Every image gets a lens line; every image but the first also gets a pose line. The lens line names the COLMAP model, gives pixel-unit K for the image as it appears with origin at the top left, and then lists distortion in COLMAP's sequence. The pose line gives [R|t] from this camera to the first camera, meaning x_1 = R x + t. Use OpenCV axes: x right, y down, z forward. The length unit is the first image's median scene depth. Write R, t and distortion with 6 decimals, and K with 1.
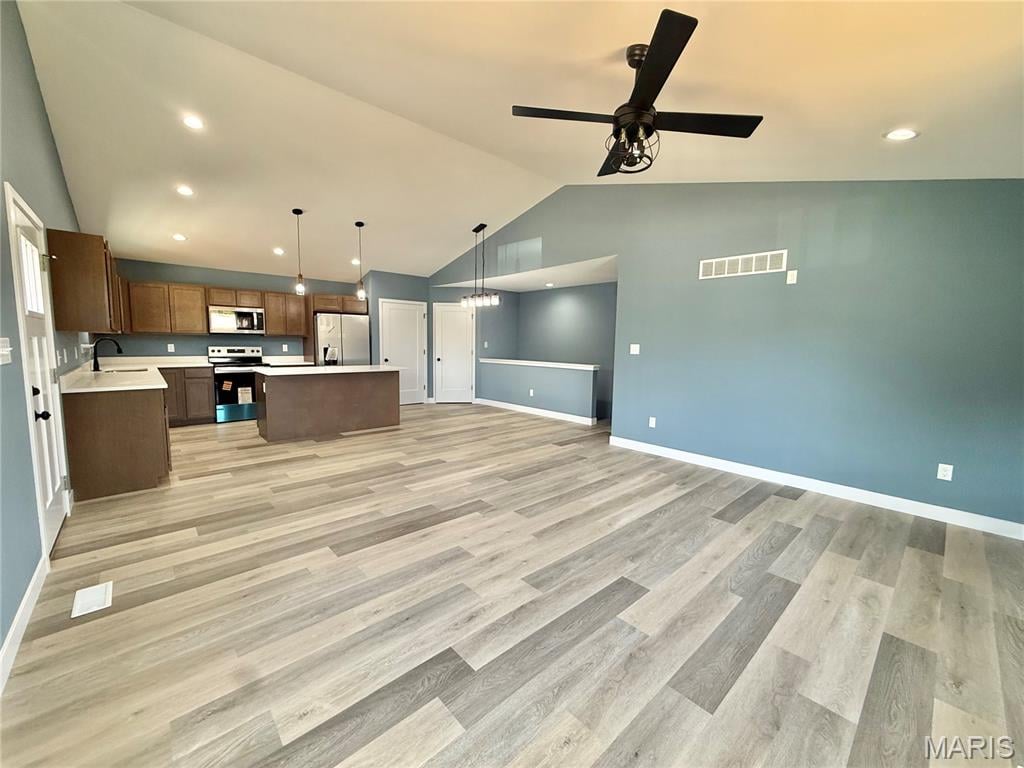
lens RADIAL K [[407.6, 0, 511.3], [0, 407.6, 381.6], [0, 0, 1]] dist [-0.001632, 0.000064]
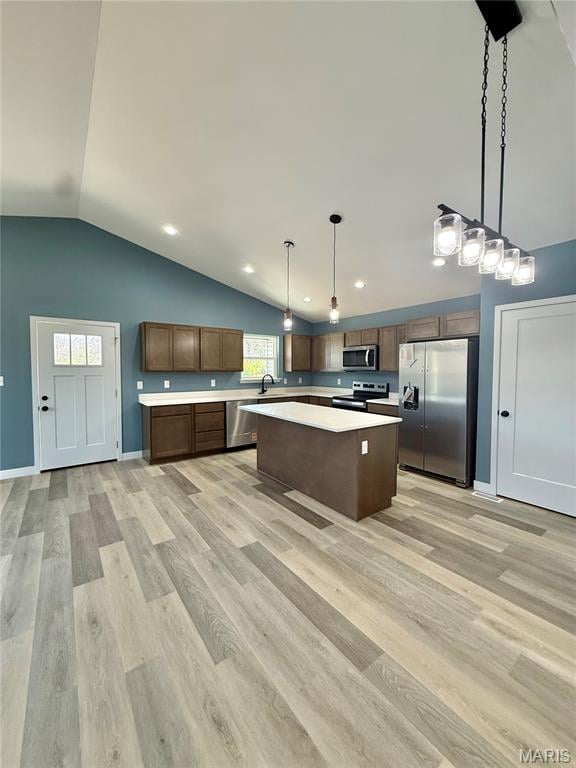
lens RADIAL K [[305.7, 0, 289.5], [0, 305.7, 382.3], [0, 0, 1]] dist [-0.001632, 0.000064]
pose [[-0.099480, 0.031173, -0.994551, 0.292506], [-0.100717, 0.994060, 0.041232, -0.178226], [0.989929, 0.104270, -0.095750, 1.590940]]
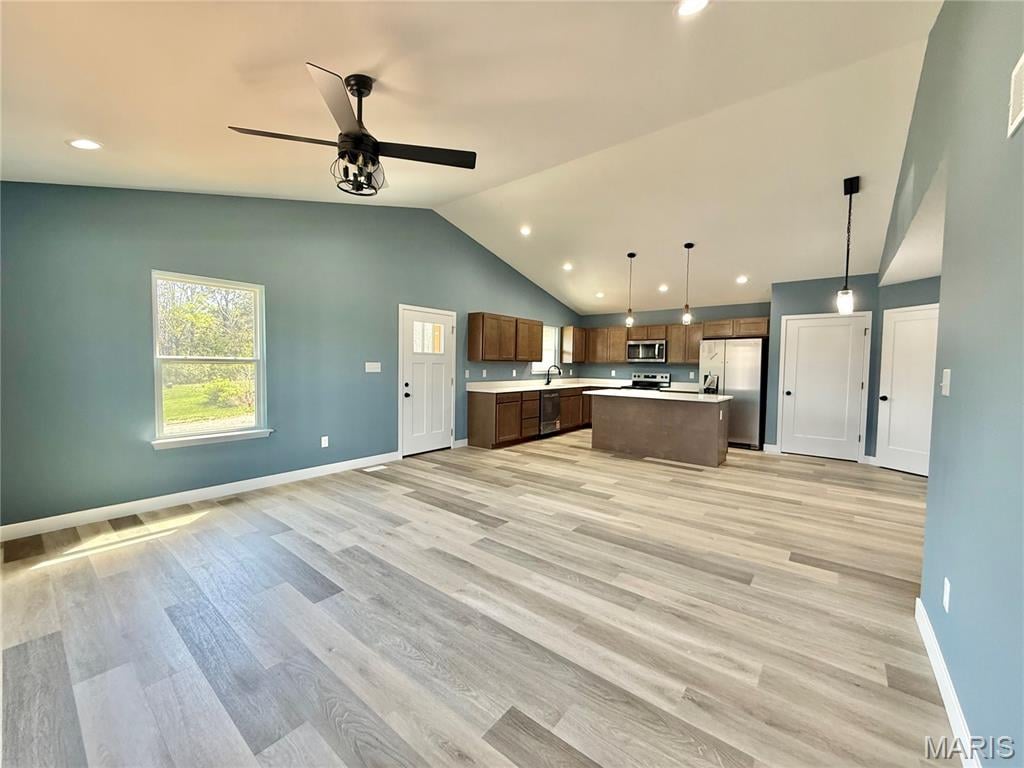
lens RADIAL K [[408.5, 0, 508.2], [0, 408.5, 383.5], [0, 0, 1]] dist [-0.002707, -0.000274]
pose [[0.149452, 0.033522, -0.988201, 0.824788], [-0.108139, 0.993984, 0.017364, -0.056699], [0.982838, 0.104268, 0.152178, 0.749433]]
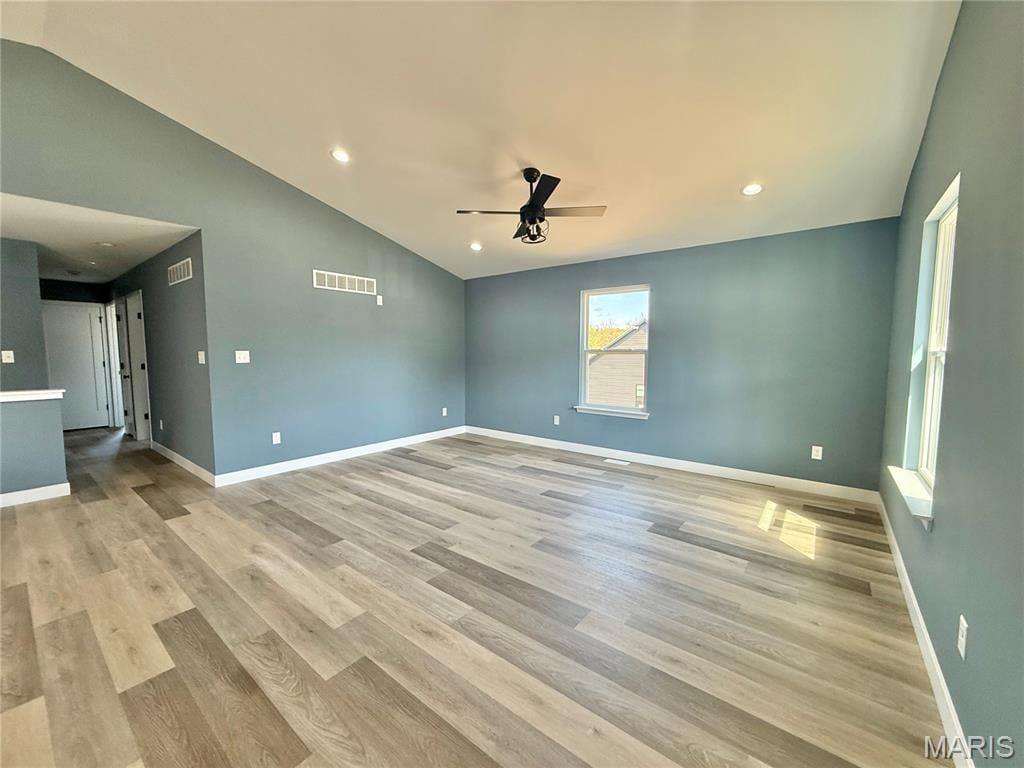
lens RADIAL K [[408.5, 0, 508.2], [0, 408.5, 383.5], [0, 0, 1]] dist [-0.002707, -0.000274]
pose [[-0.162045, -0.096185, 0.982084, -0.785076], [0.092697, 0.989353, 0.112192, -0.093215], [-0.982420, 0.109217, -0.151404, 0.828249]]
